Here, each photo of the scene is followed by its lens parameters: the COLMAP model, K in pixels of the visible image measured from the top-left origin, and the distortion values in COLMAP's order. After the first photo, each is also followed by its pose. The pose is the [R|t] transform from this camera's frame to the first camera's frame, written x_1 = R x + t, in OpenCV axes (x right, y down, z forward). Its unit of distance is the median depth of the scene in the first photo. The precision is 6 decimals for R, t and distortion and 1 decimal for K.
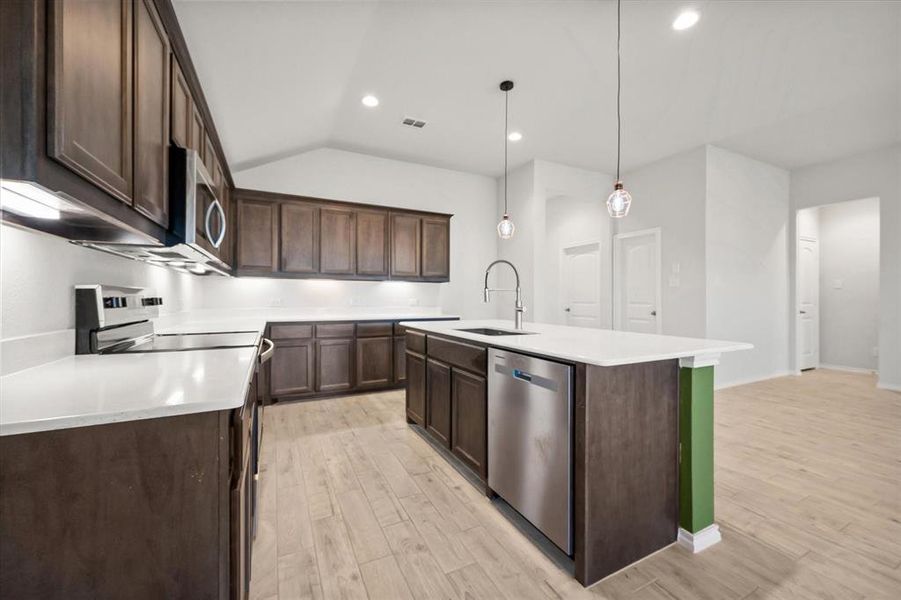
lens RADIAL K [[359.8, 0, 448.3], [0, 359.8, 294.4], [0, 0, 1]] dist [0.003629, -0.000056]
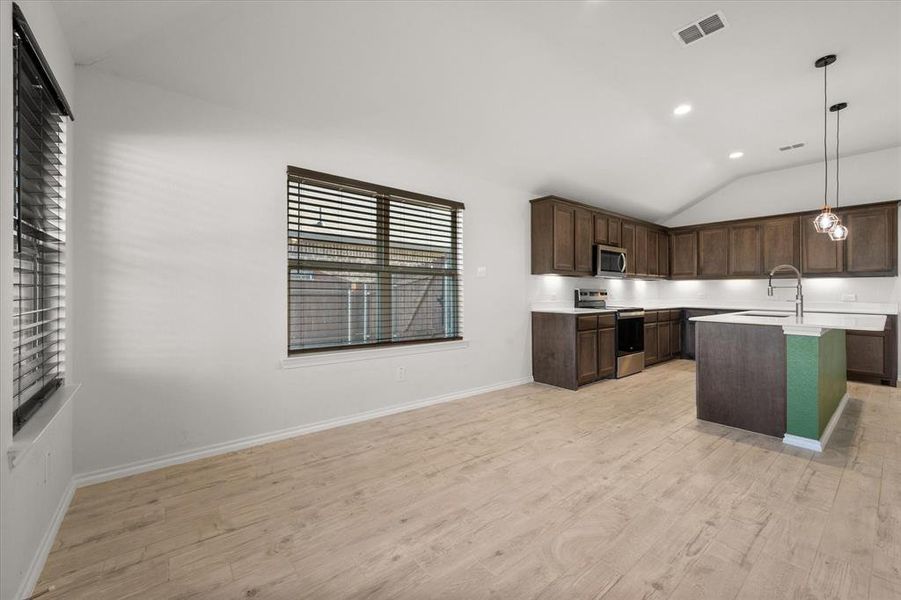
lens RADIAL K [[359.8, 0, 455.5], [0, 359.8, 289.1], [0, 0, 1]] dist [0.003629, -0.000056]
pose [[0.223067, -0.009450, -0.974757, 0.906627], [0.006788, 0.999944, -0.008141, -0.000580], [0.974779, -0.004801, 0.223119, -0.396616]]
